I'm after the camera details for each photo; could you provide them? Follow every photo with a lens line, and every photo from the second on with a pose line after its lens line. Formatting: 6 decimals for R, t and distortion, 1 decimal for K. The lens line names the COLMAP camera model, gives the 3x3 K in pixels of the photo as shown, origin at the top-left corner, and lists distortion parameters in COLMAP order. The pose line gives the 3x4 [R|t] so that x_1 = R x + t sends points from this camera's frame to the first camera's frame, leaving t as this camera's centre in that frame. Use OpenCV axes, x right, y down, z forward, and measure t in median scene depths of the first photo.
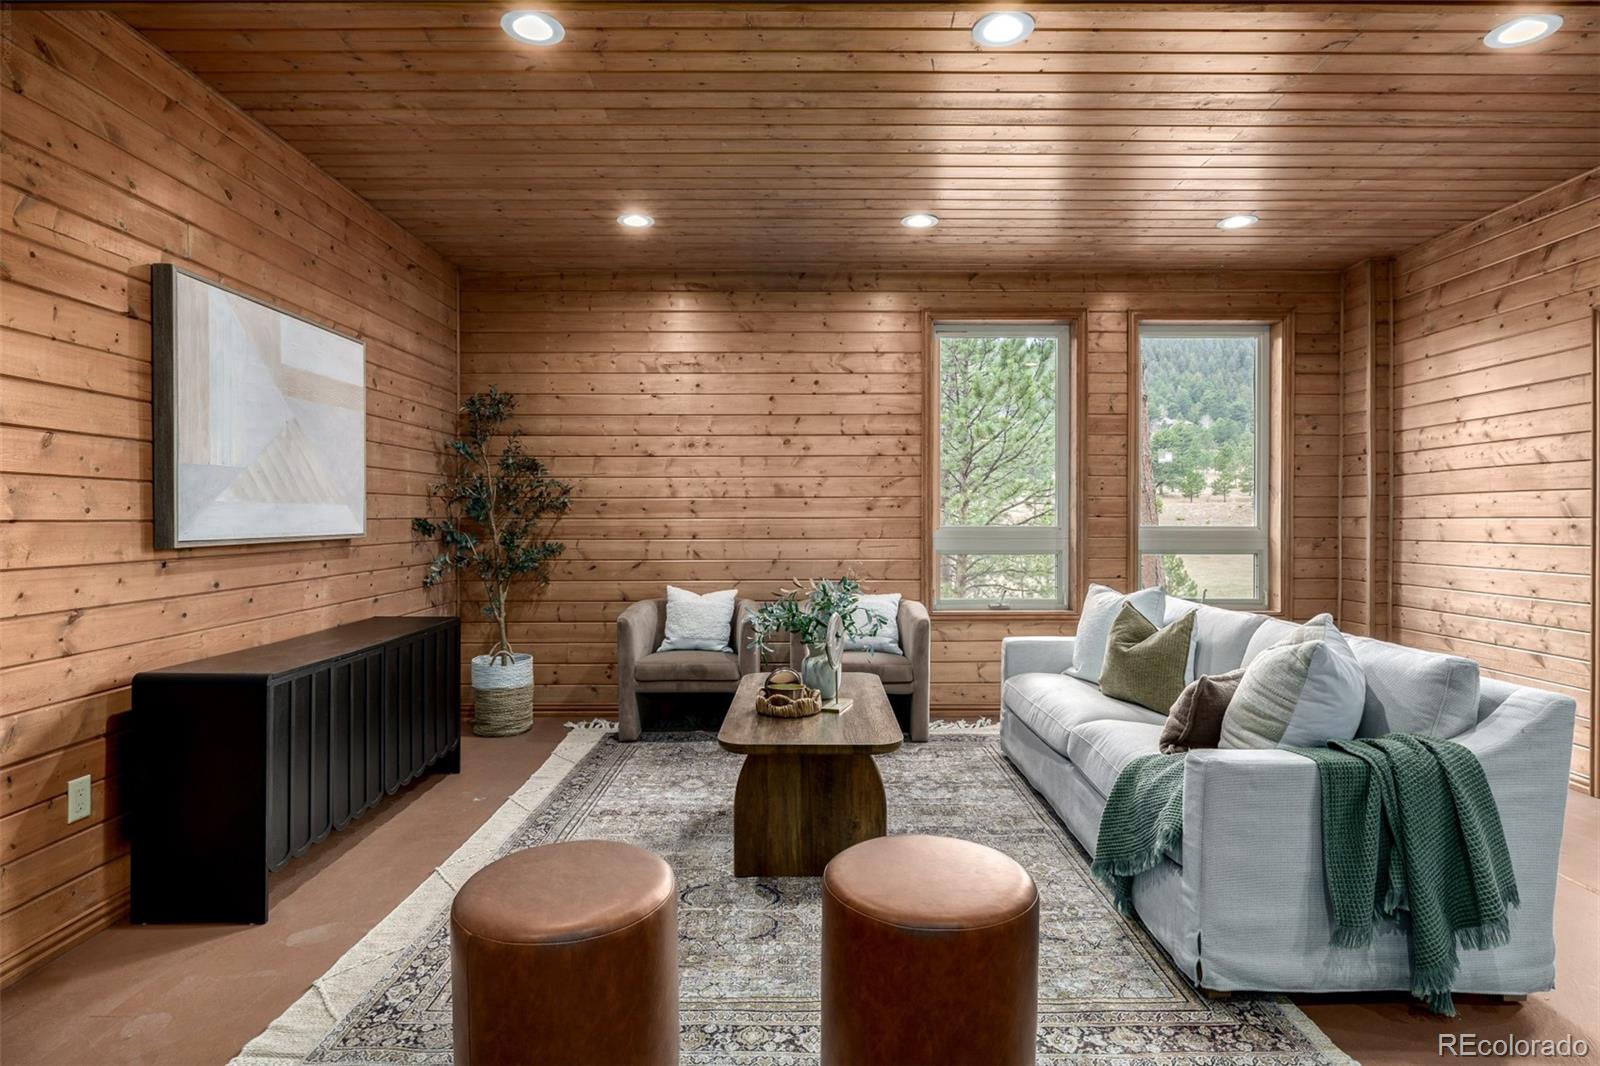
lens RADIAL K [[839.7, 0, 797.8], [0, 839.7, 523.6], [0, 0, 1]] dist [-0.004819, 0.000205]
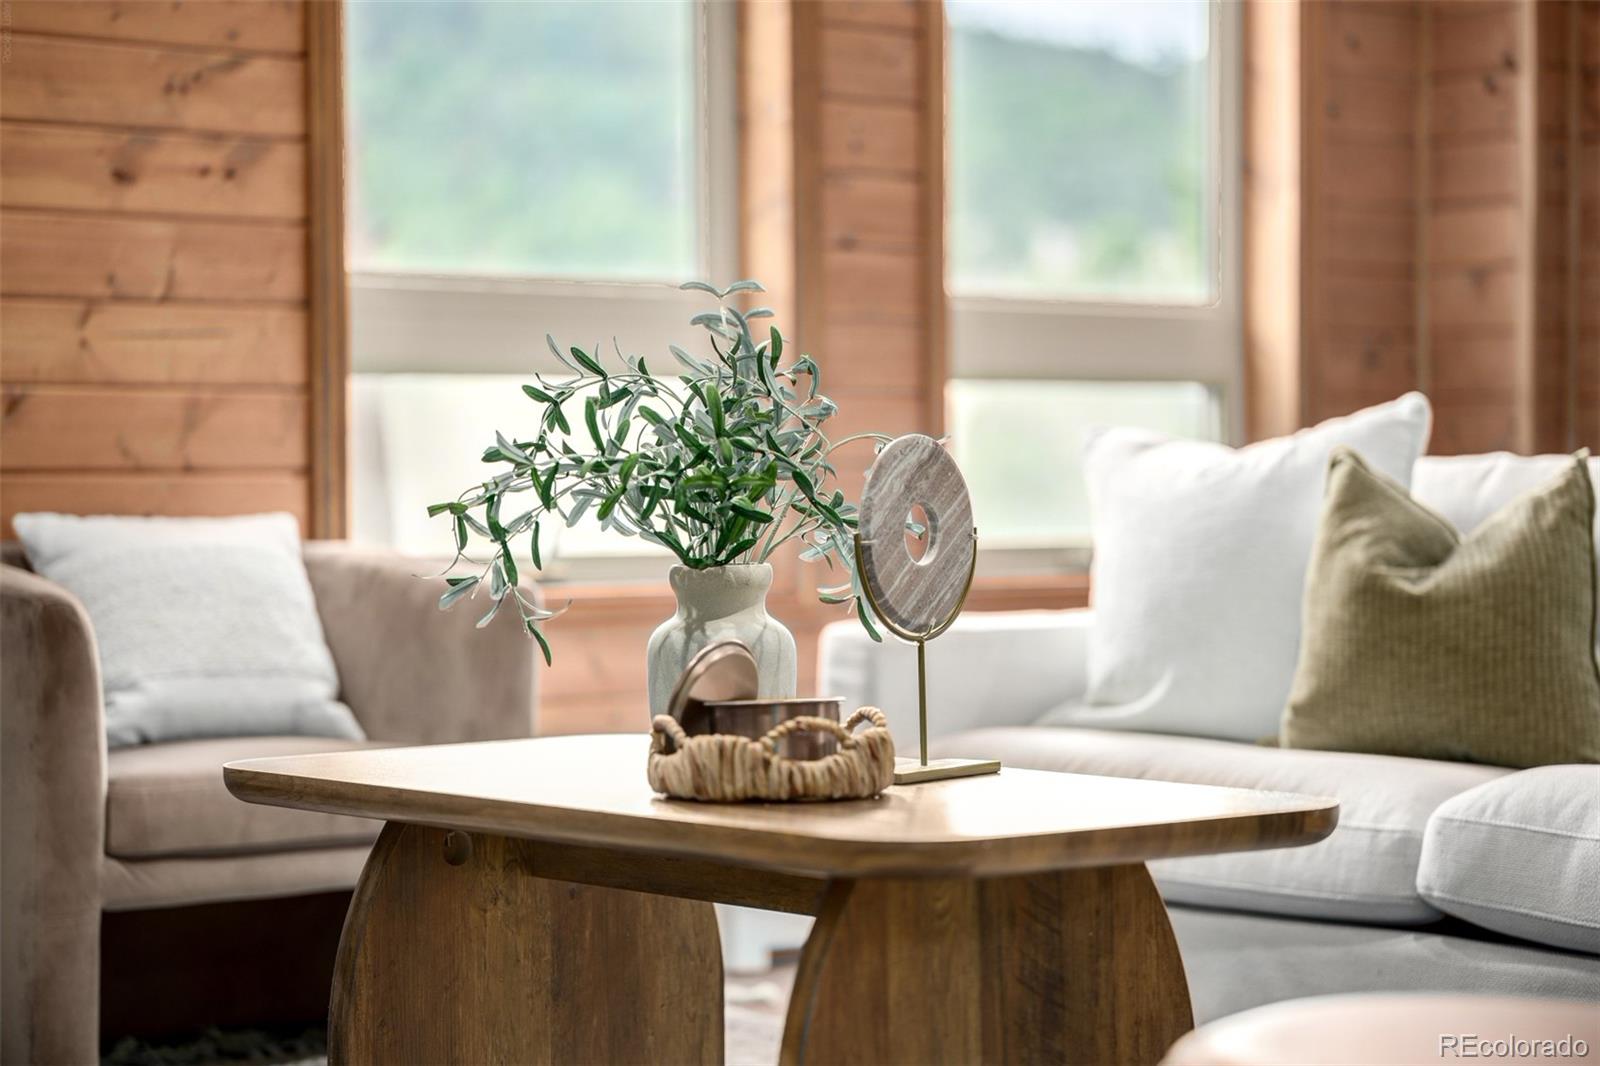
lens RADIAL K [[3692.8, 0, 800.0], [0, 3692.8, 533.0], [0, 0, 1]] dist [0.387342, 0.005129]
pose [[0.775668, -0.015250, 0.630957, -0.444584], [0.011902, 0.999884, 0.009535, 0.076468], [-0.631029, 0.000114, 0.775759, 0.046062]]
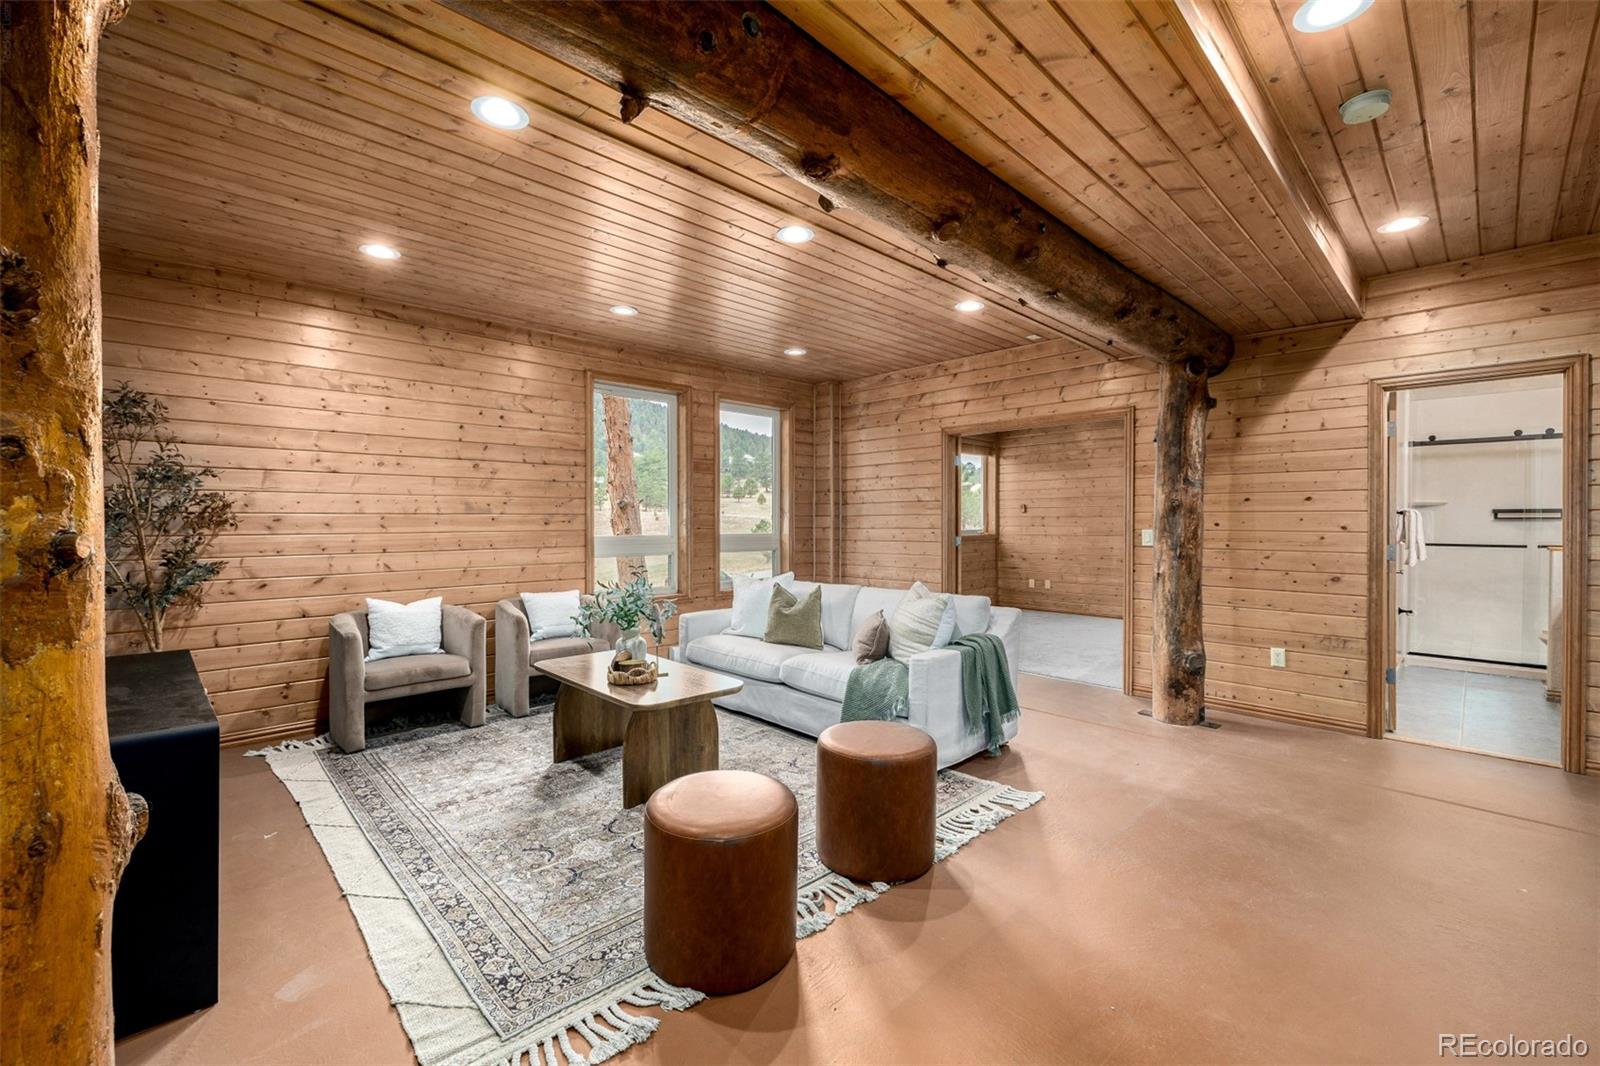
lens RADIAL K [[667.8, 0, 798.7], [0, 667.8, 527.4], [0, 0, 1]] dist [-0.000808, -0.000146]
pose [[0.723337, -0.006841, 0.690461, -0.328291], [0.006999, 0.999972, 0.002576, -0.012018], [-0.690460, 0.002969, 0.723365, 0.029281]]
